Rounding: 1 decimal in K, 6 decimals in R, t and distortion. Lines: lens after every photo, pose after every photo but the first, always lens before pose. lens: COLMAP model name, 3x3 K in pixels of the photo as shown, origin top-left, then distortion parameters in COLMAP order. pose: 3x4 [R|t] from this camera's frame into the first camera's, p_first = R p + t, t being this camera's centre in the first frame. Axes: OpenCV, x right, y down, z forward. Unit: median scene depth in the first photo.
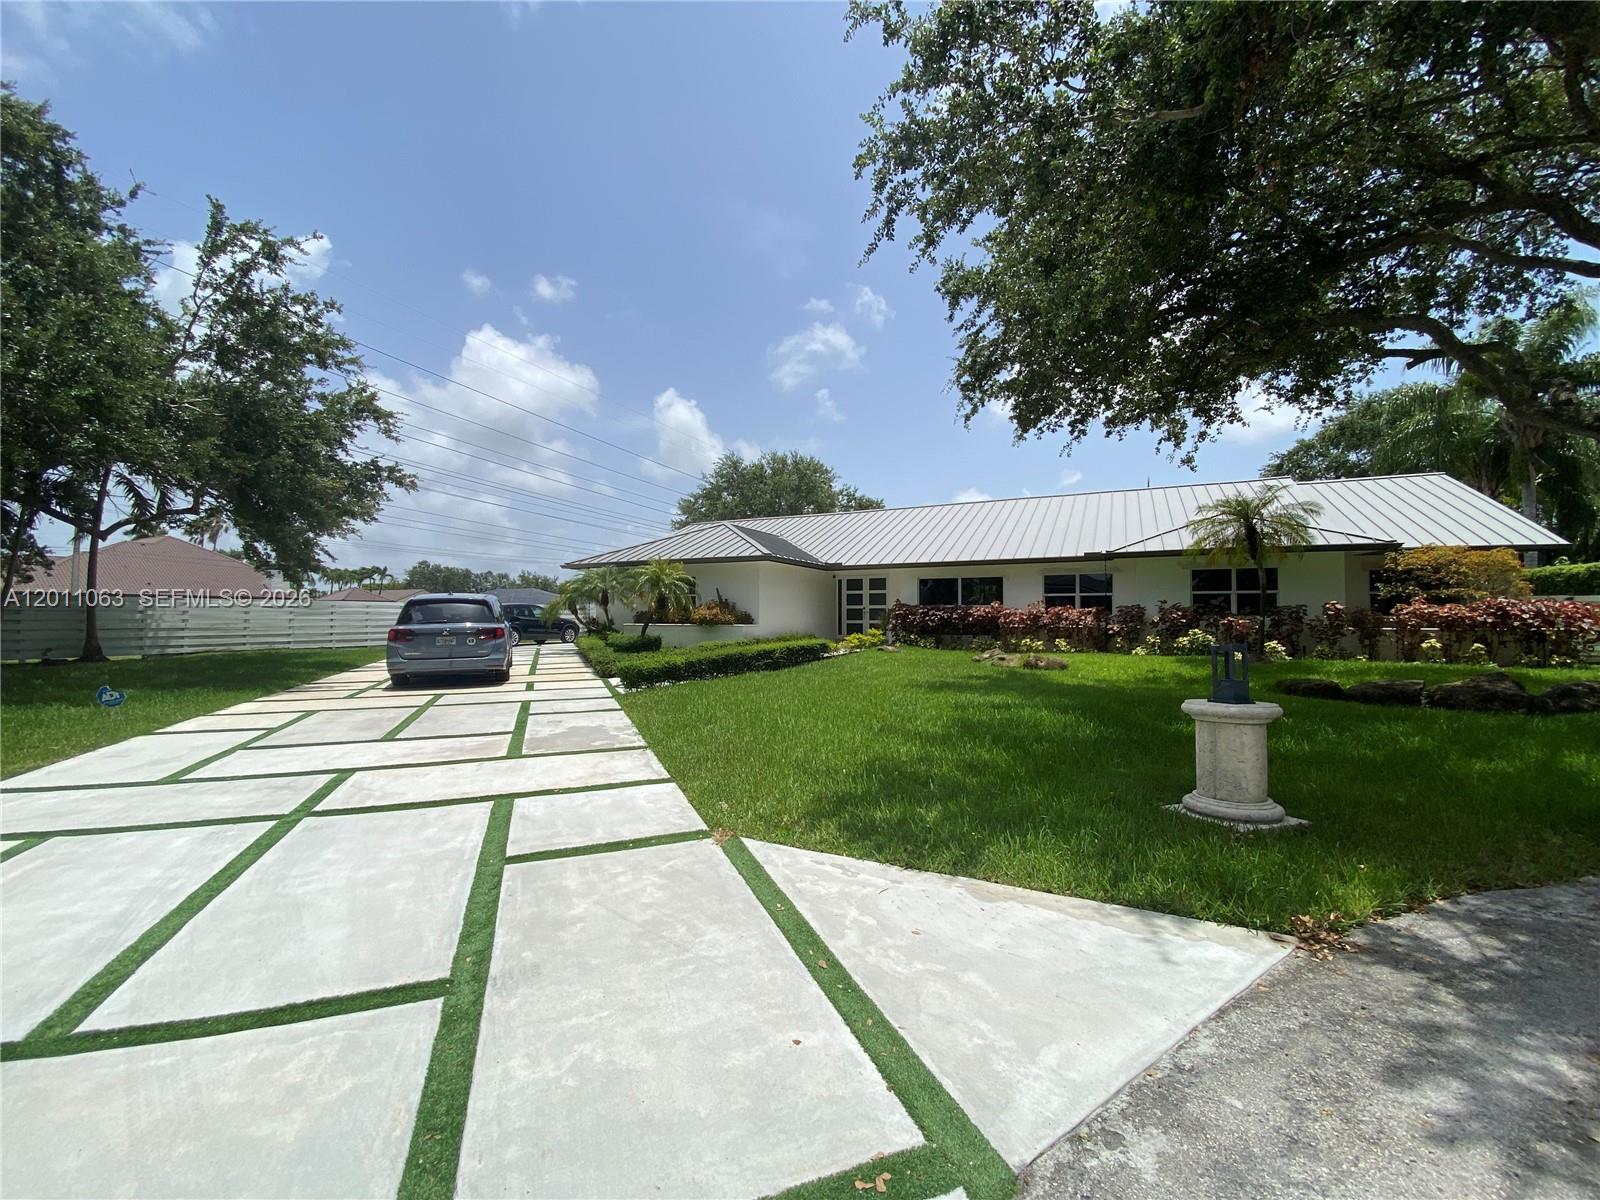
lens RADIAL K [[647.2, 0, 785.1], [0, 647.2, 599.3], [0, 0, 1]] dist [0.019589, -0.020941]
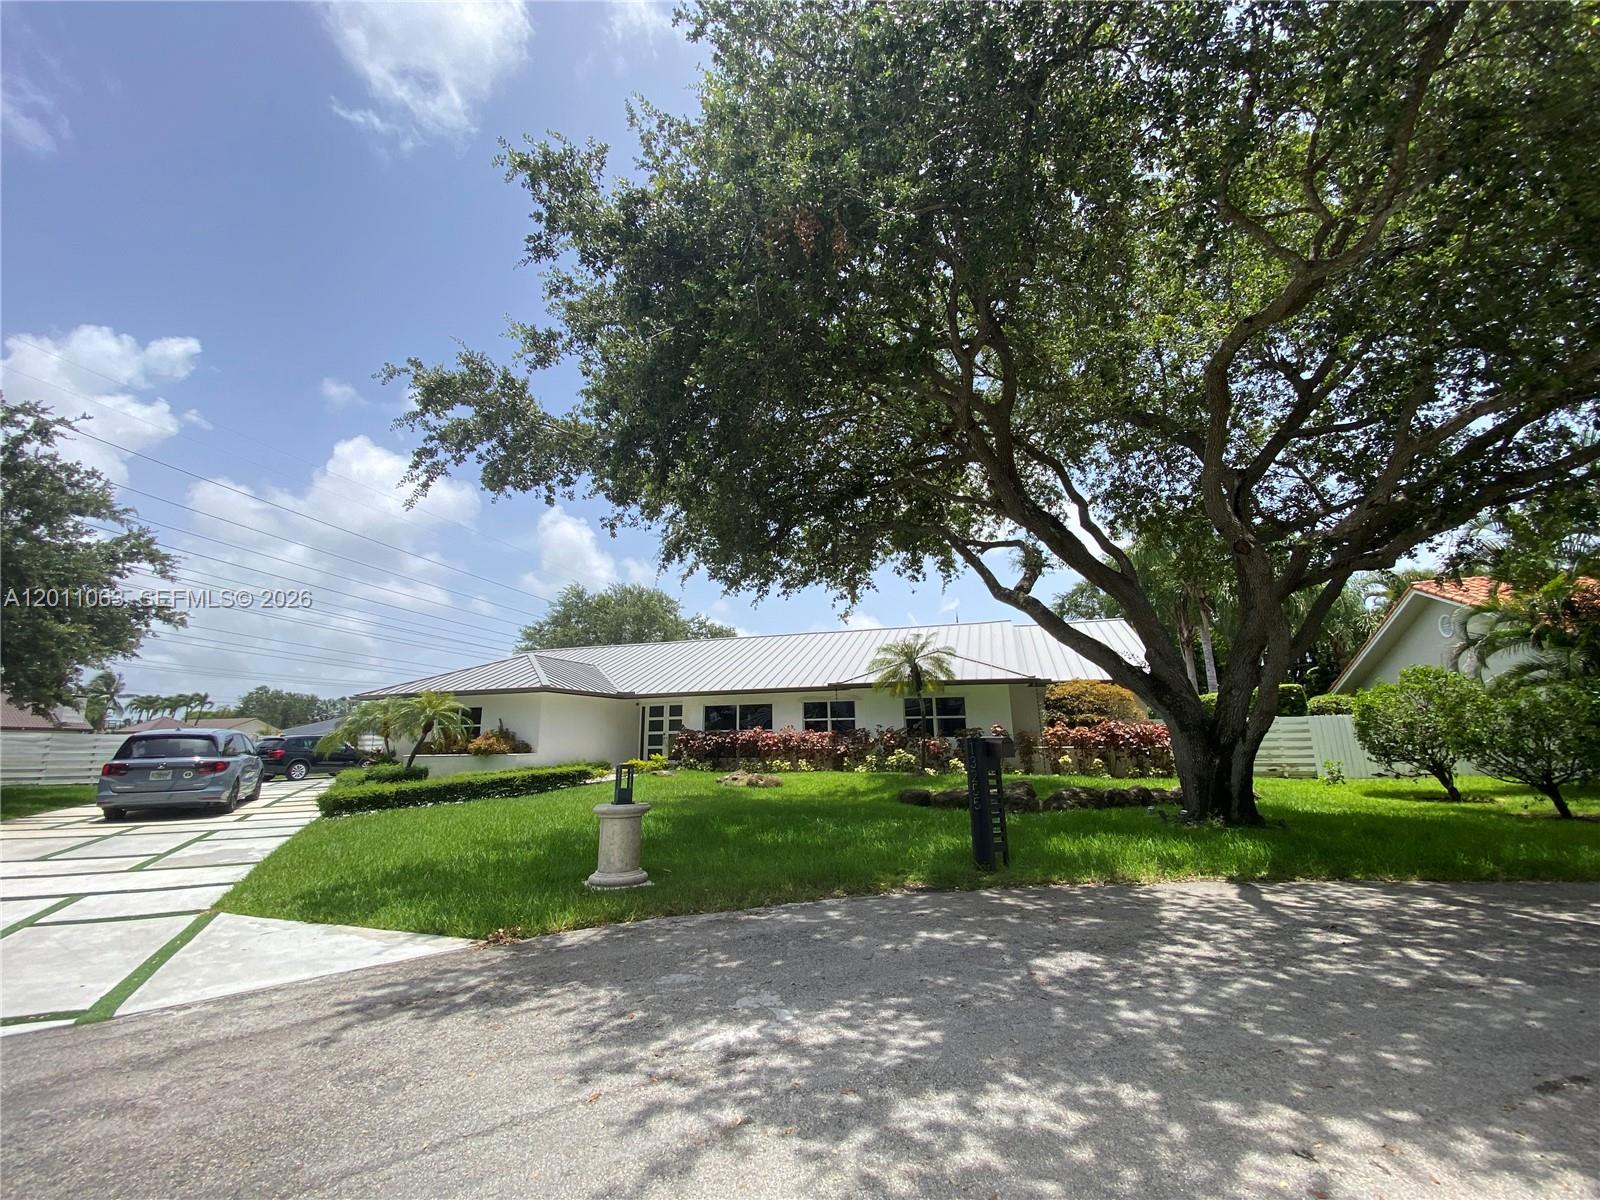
lens RADIAL K [[647.2, 0, 785.1], [0, 647.2, 599.3], [0, 0, 1]] dist [0.019589, -0.020941]
pose [[0.987961, 0.015750, 0.153897, 0.208296], [0.013067, 0.982753, -0.184460, -0.006424], [-0.154148, 0.184250, 0.970716, -0.154044]]
